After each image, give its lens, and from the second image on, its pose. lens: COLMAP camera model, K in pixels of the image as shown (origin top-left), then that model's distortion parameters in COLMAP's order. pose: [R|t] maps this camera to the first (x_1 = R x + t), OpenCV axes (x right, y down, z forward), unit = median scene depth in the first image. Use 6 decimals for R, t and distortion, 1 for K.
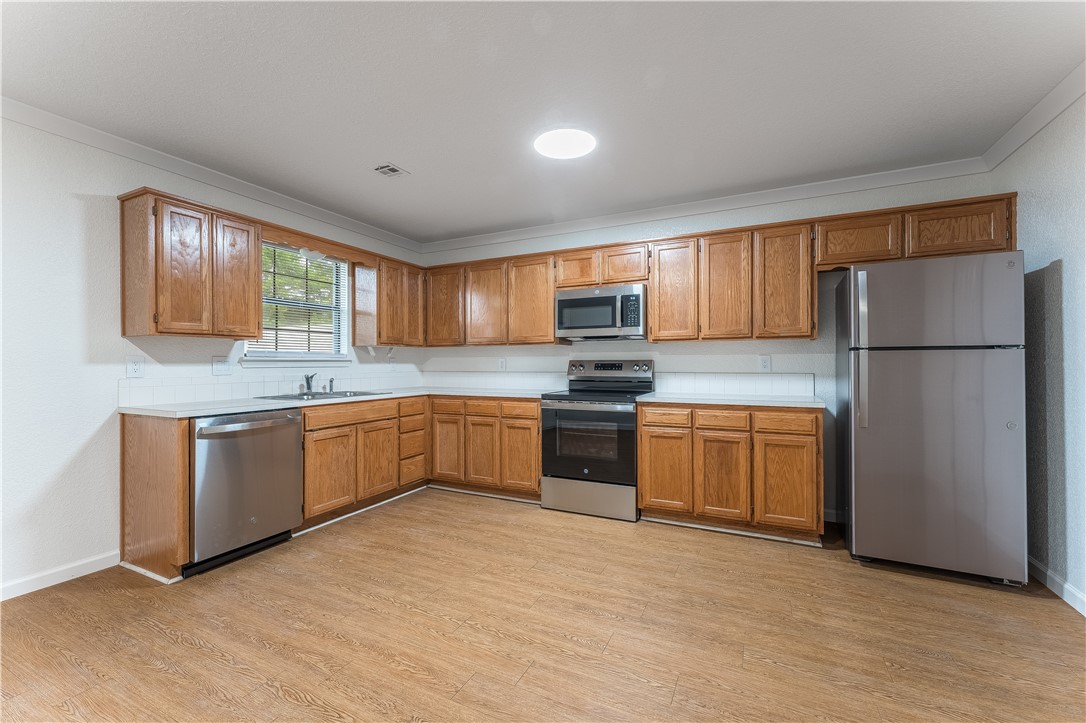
lens RADIAL K [[443.1, 0, 550.0], [0, 443.1, 359.4], [0, 0, 1]] dist [0.001158, 0.000059]
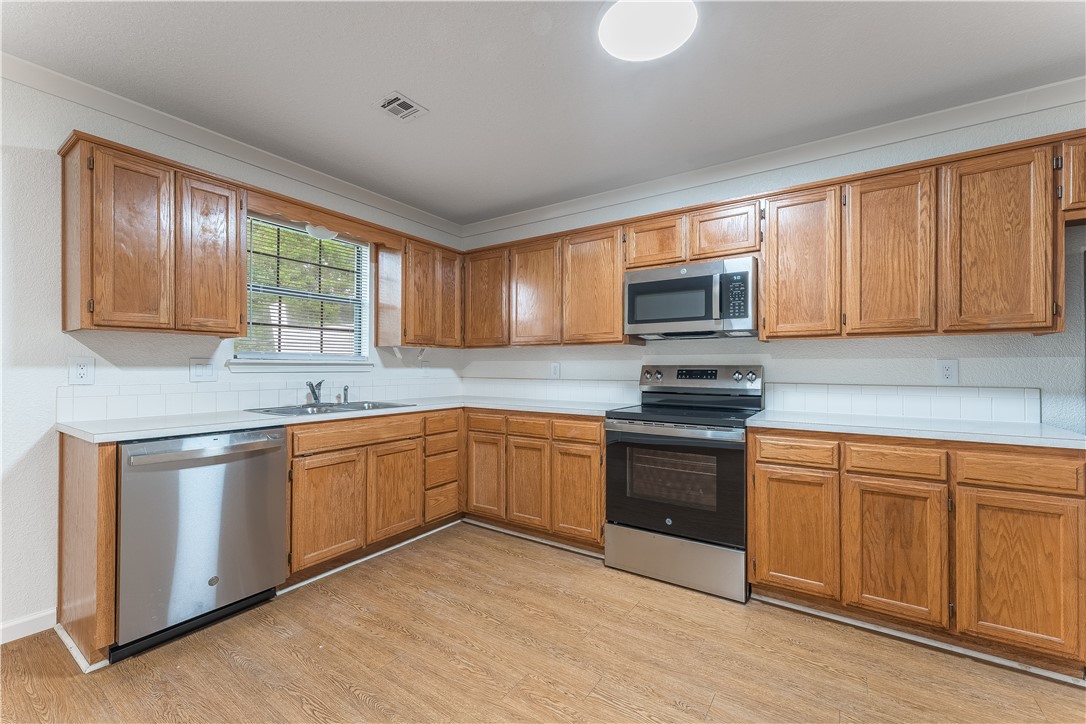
lens RADIAL K [[444.1, 0, 548.6], [0, 444.1, 363.0], [0, 0, 1]] dist [0.001385, 0.000008]
pose [[0.990425, 0.004624, -0.137972, -0.013104], [-0.004901, 0.999987, -0.001670, 0.000047], [0.137963, 0.002330, 0.990435, 0.281393]]
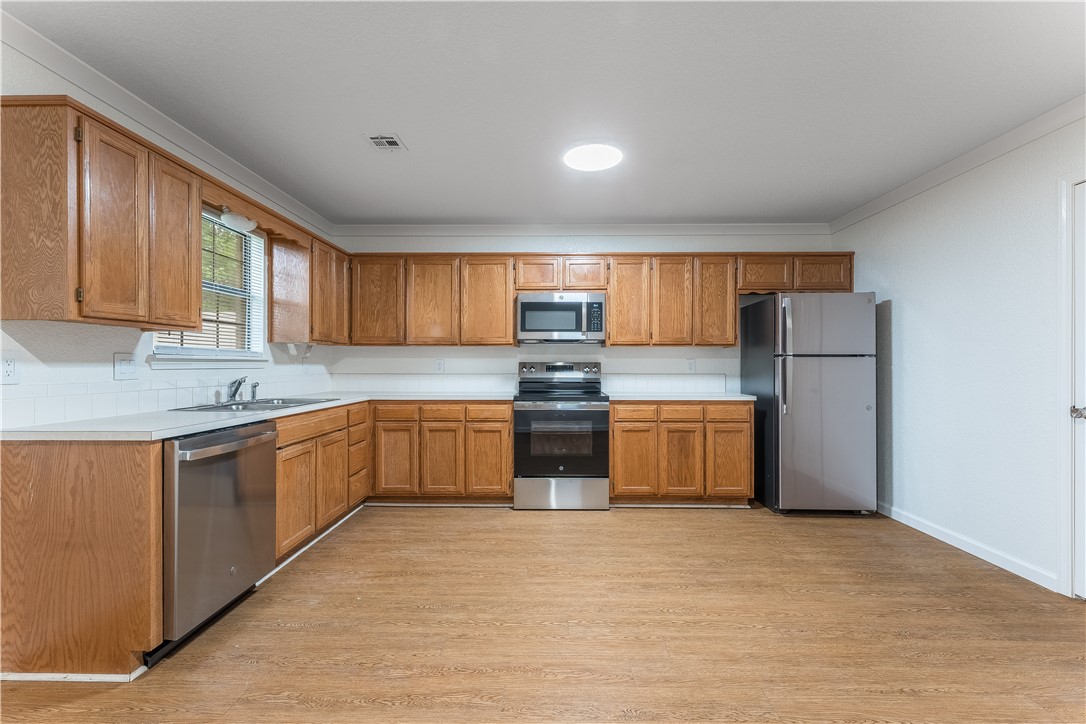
lens RADIAL K [[444.1, 0, 548.6], [0, 444.1, 363.0], [0, 0, 1]] dist [0.001385, 0.000008]
pose [[0.904734, 0.006661, 0.425925, -0.414500], [-0.008122, 0.999966, 0.001615, 0.002084], [-0.425900, -0.004921, 0.904757, 0.068910]]
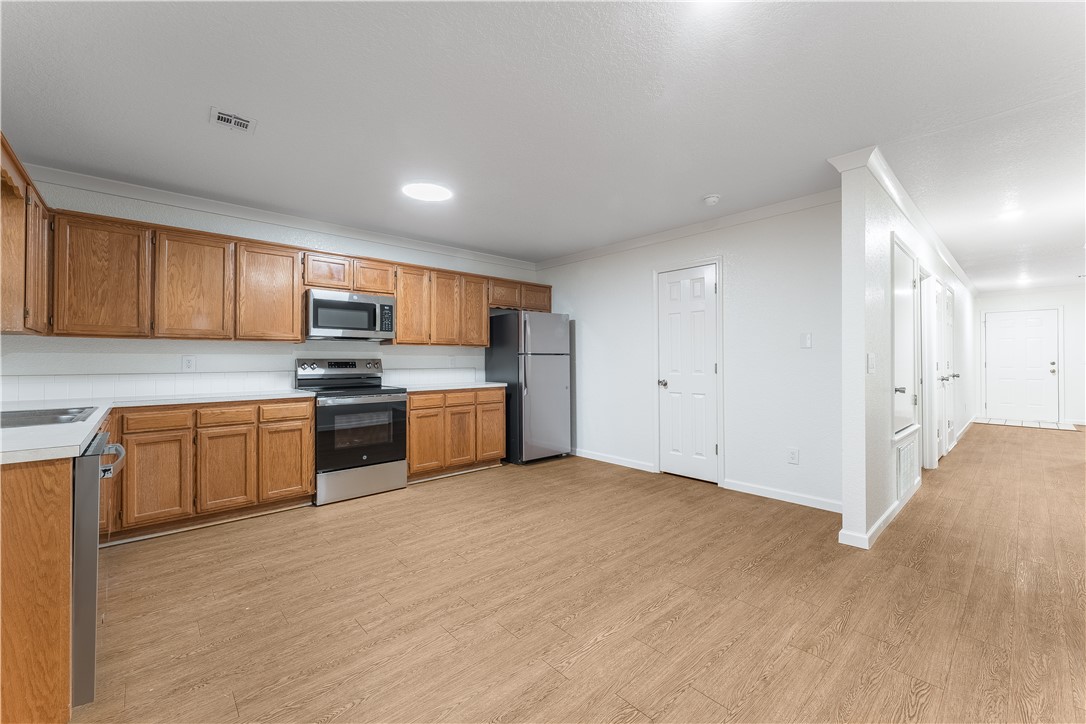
lens RADIAL K [[436.8, 0, 548.2], [0, 436.8, 353.9], [0, 0, 1]] dist [0.001227, -0.000053]
pose [[0.363557, 0.017202, 0.931413, -0.827695], [-0.004950, 0.999851, -0.016533, 0.005339], [-0.931559, 0.001401, 0.363588, 0.170650]]
